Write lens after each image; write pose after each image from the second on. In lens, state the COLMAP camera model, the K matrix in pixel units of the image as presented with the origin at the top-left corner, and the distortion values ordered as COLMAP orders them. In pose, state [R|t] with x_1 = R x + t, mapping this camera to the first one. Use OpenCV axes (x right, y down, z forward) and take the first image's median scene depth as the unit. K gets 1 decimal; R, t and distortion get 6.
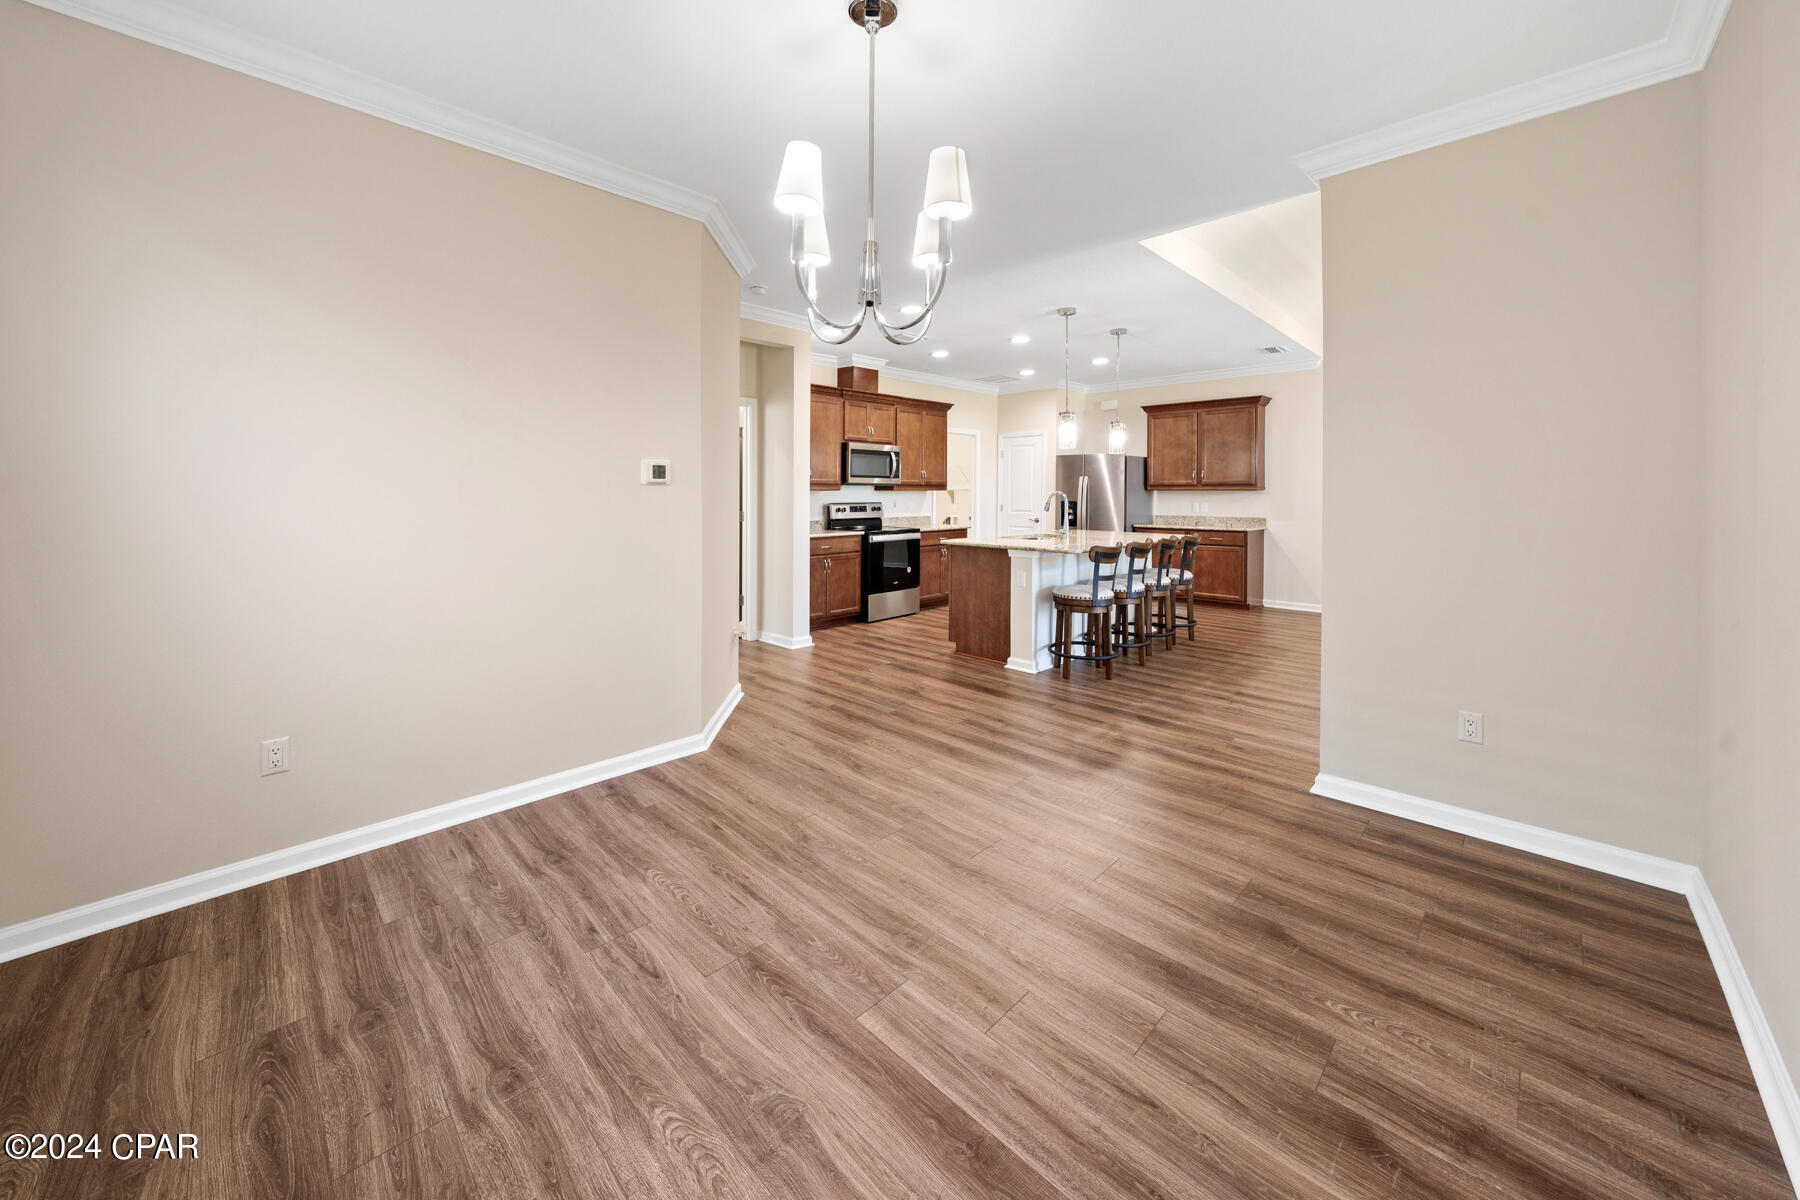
lens RADIAL K [[652.8, 0, 844.7], [0, 652.8, 530.6], [0, 0, 1]] dist [-0.000600, -0.000047]
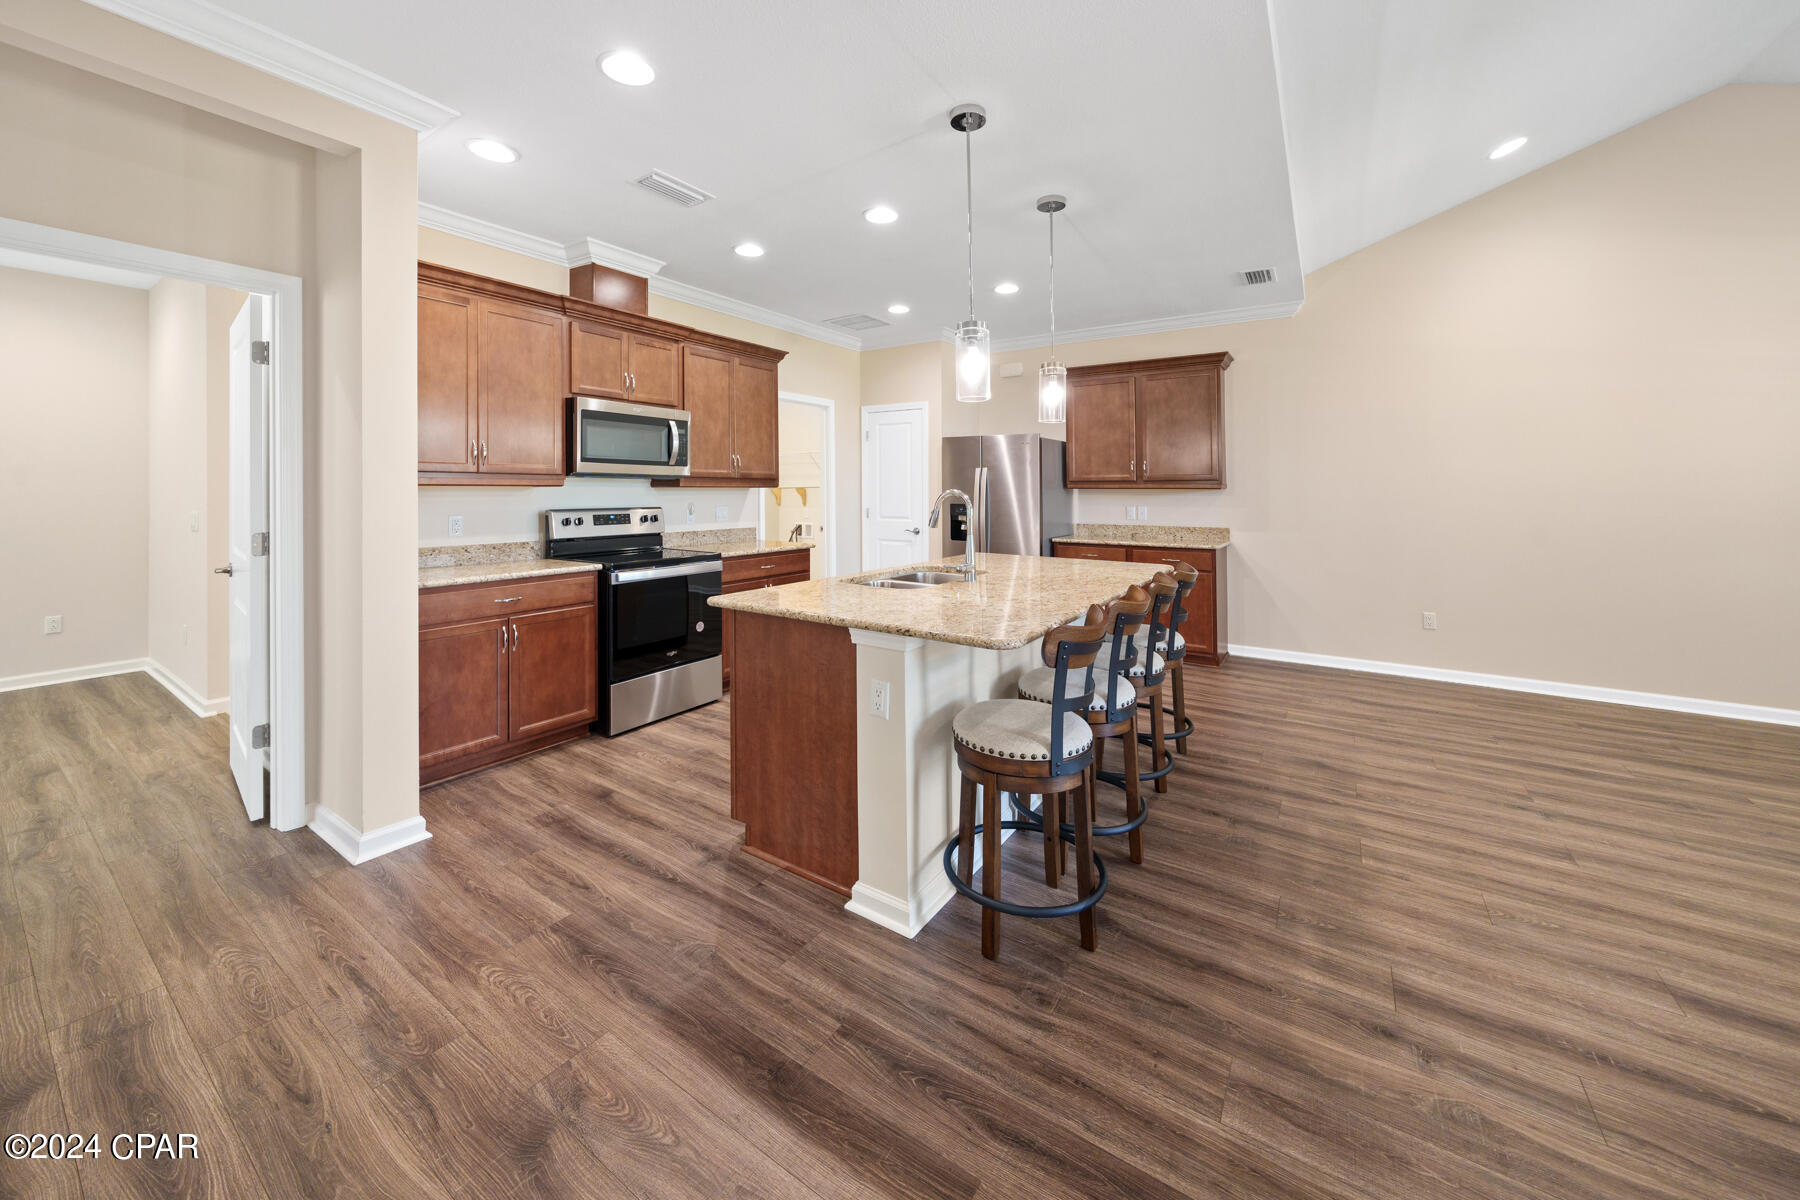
lens RADIAL K [[662.5, 0, 871.7], [0, 662.5, 505.0], [0, 0, 1]] dist [0.000155, -0.000100]
pose [[0.976260, -0.001619, 0.216595, 0.117600], [0.009576, 0.999317, -0.035693, -0.023200], [-0.216390, 0.036920, 0.975609, 0.395574]]
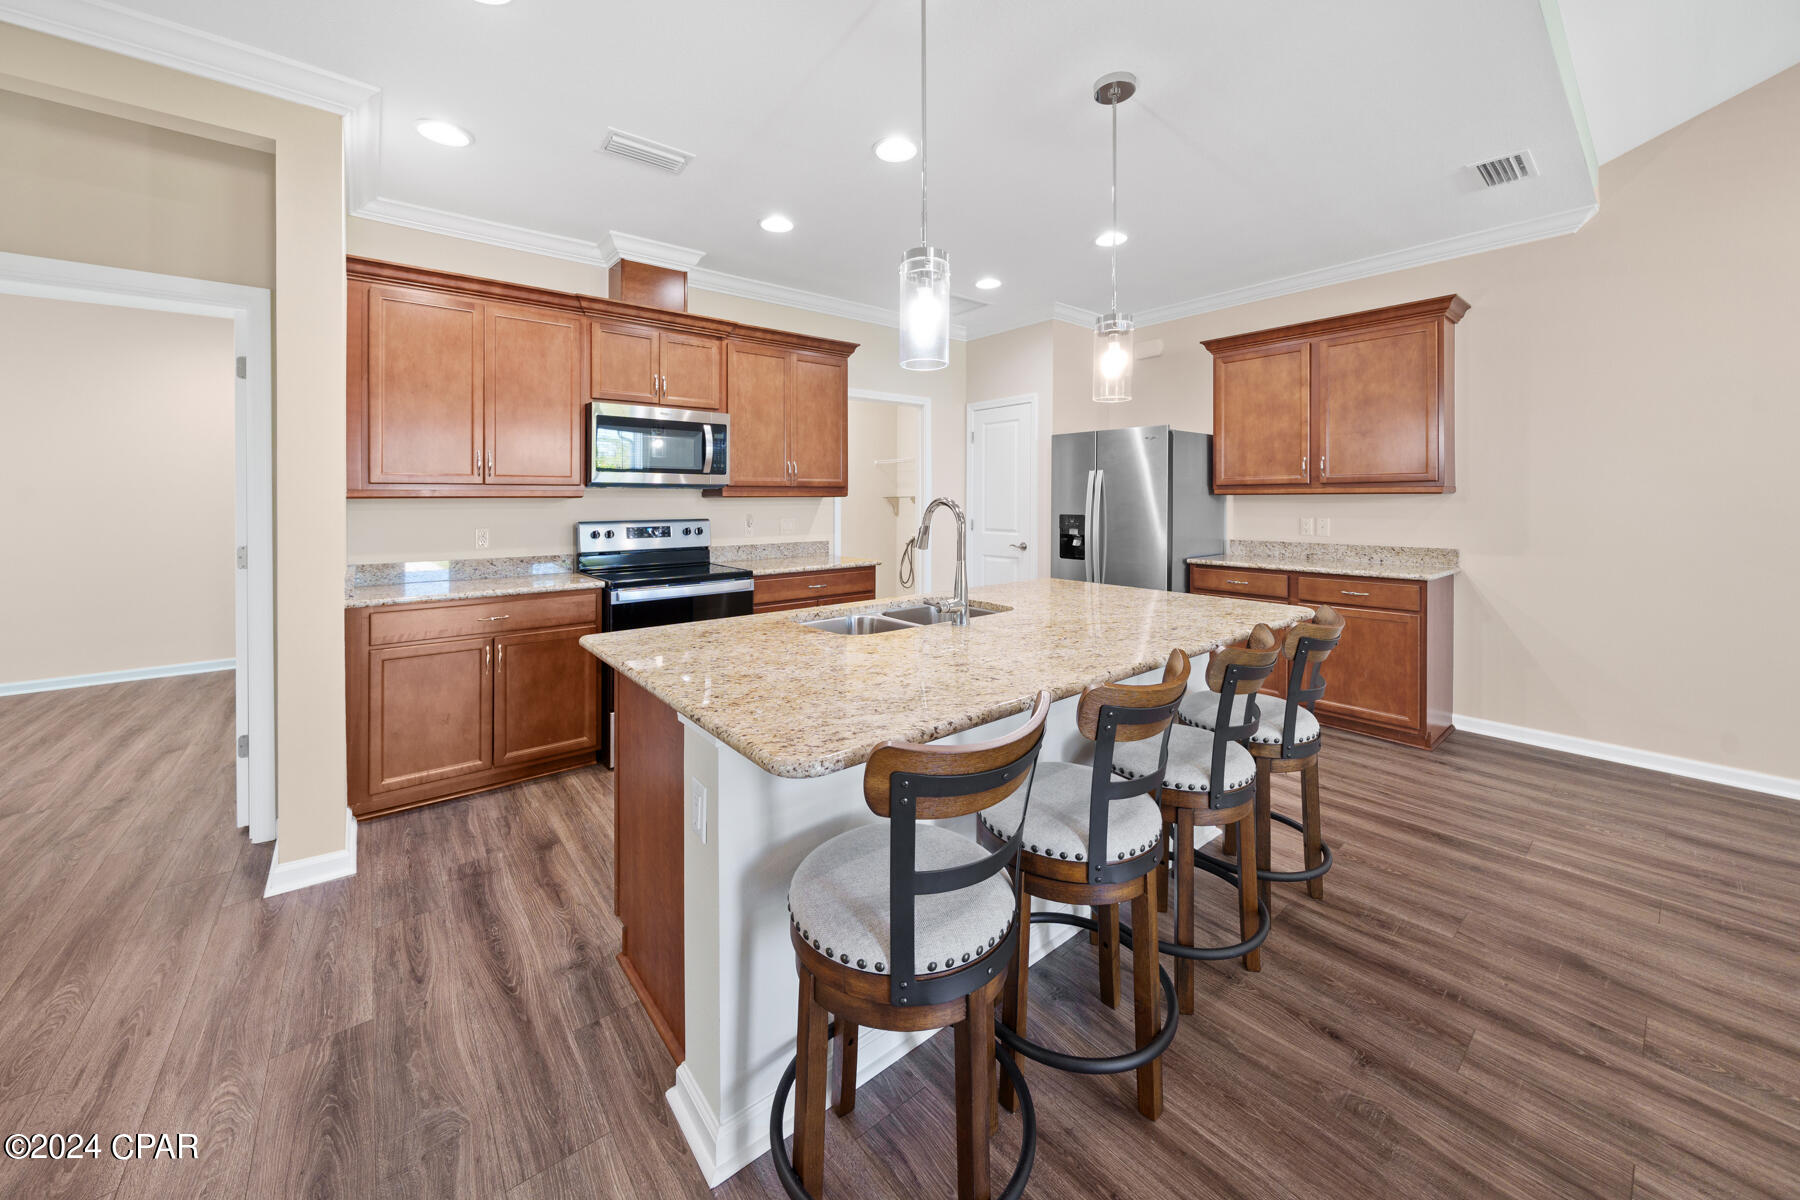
lens RADIAL K [[648.2, 0, 878.4], [0, 648.2, 526.7], [0, 0, 1]] dist [-0.002369, -0.000060]
pose [[0.997343, -0.001366, -0.072841, 0.249112], [0.000099, 0.999849, -0.017390, -0.028627], [0.072854, 0.017337, 0.997192, 0.491720]]
